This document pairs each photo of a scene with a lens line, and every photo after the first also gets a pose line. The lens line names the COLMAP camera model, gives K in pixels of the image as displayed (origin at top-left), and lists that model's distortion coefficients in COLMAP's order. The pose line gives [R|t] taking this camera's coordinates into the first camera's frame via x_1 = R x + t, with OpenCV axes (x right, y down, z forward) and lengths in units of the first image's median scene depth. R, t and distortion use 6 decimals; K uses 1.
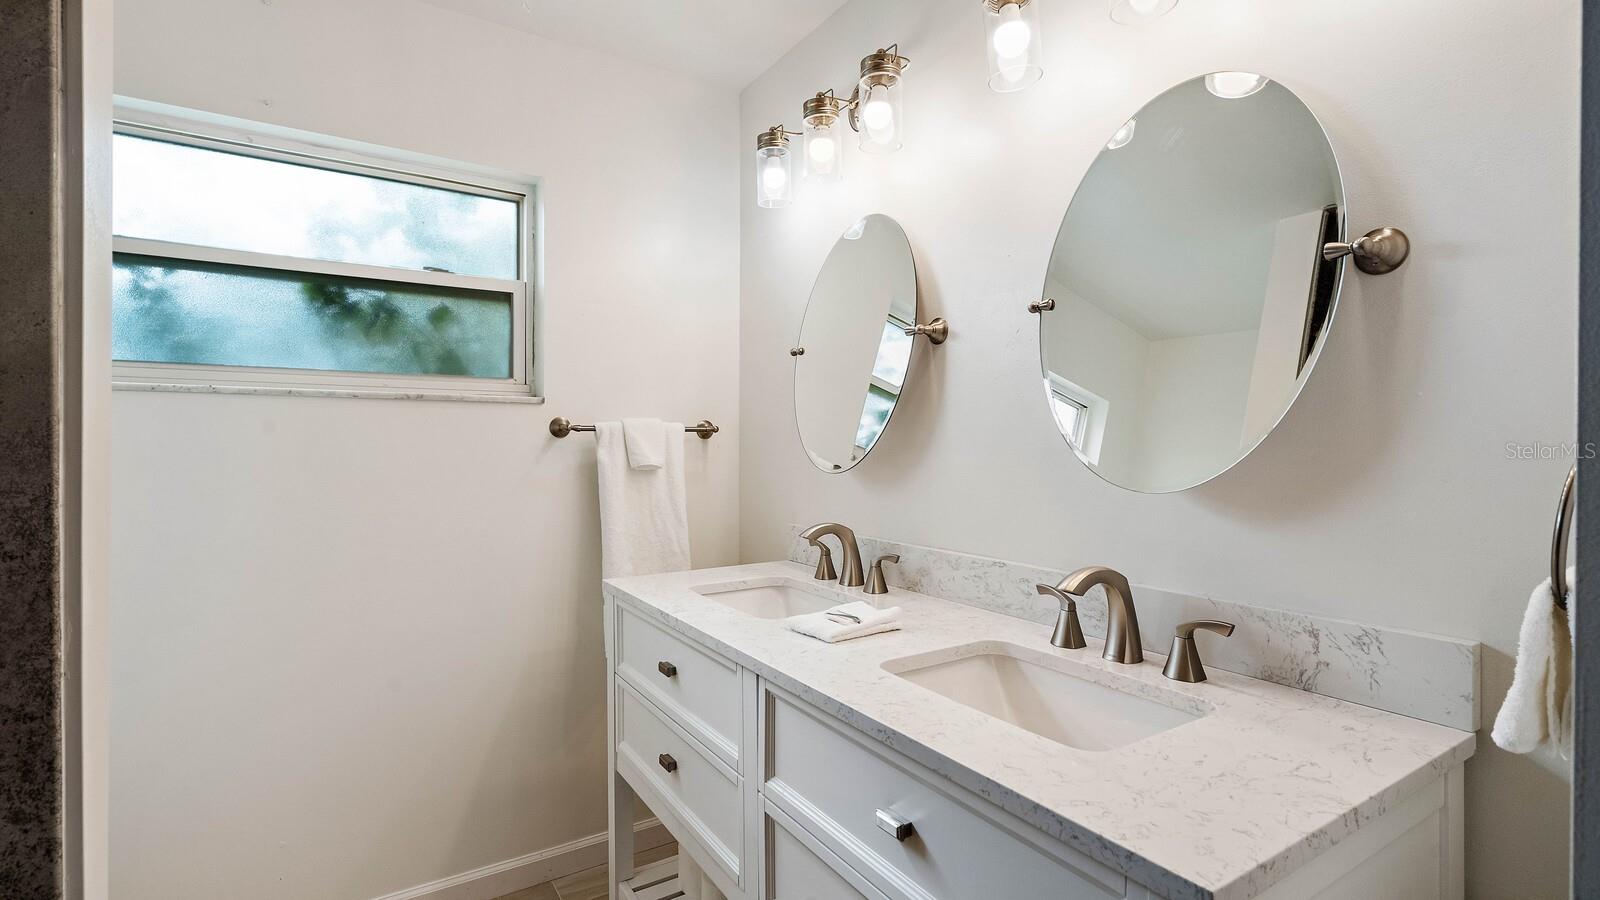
lens RADIAL K [[748.4, 0, 813.4], [0, 748.4, 438.0], [0, 0, 1]] dist [-0.003913, 0.000195]
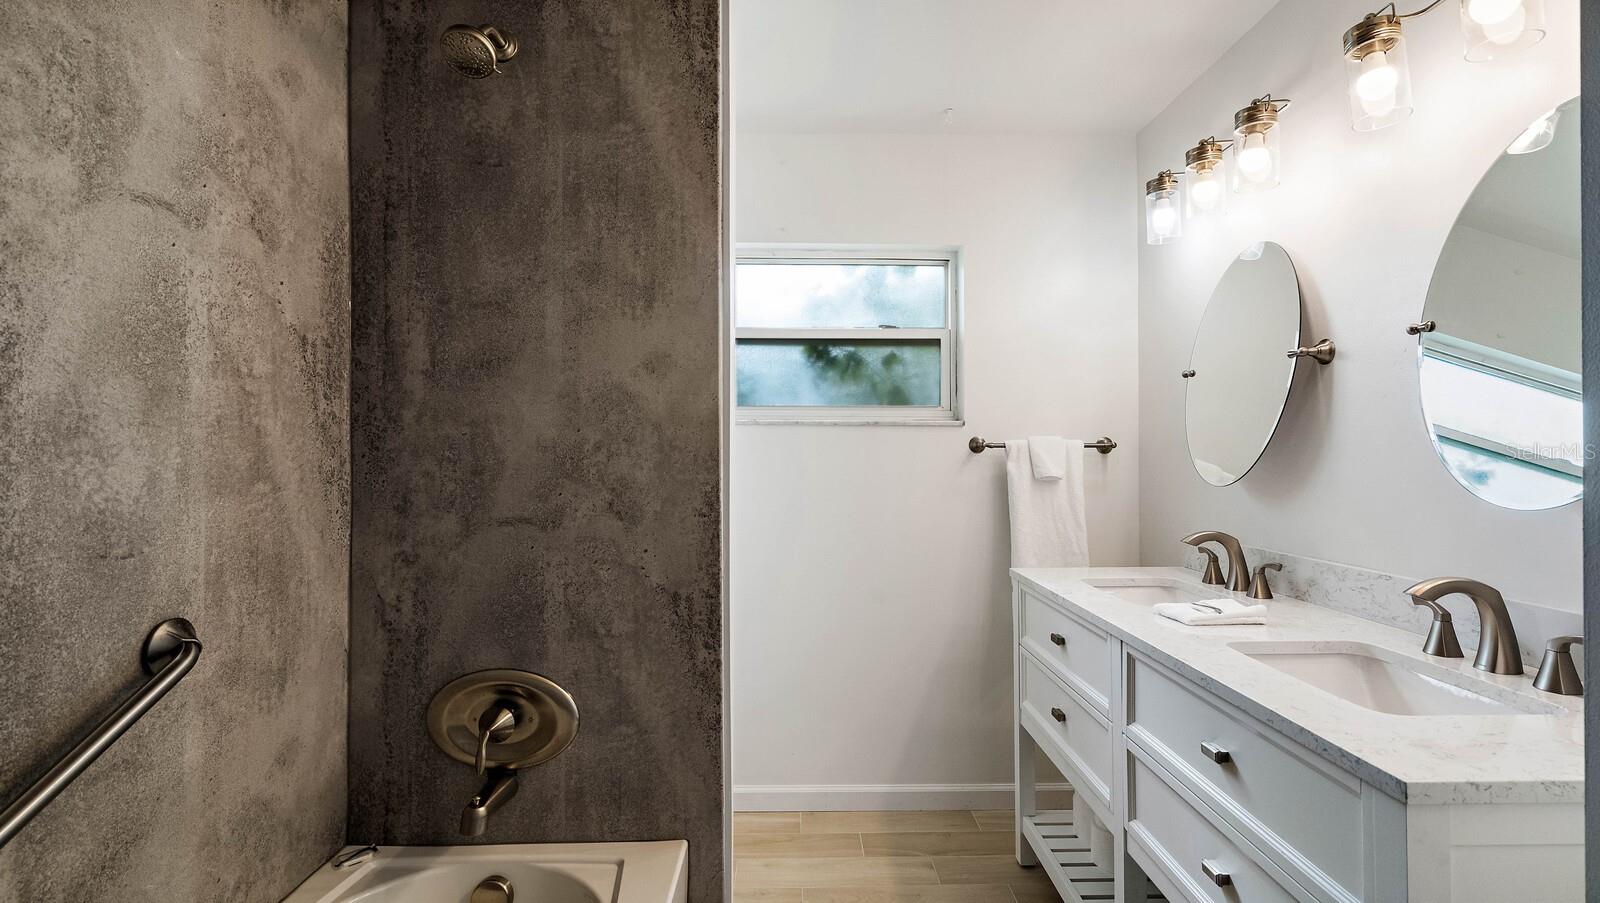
lens RADIAL K [[760.0, 0, 800.0], [0, 760.0, 451.5], [0, 0, 1]] dist [-0.003558, 0.000114]
pose [[0.843178, -0.001795, -0.537632, 0.114321], [0.003181, 0.999994, 0.001649, -0.007511], [0.537625, -0.003101, 0.843178, -0.275730]]
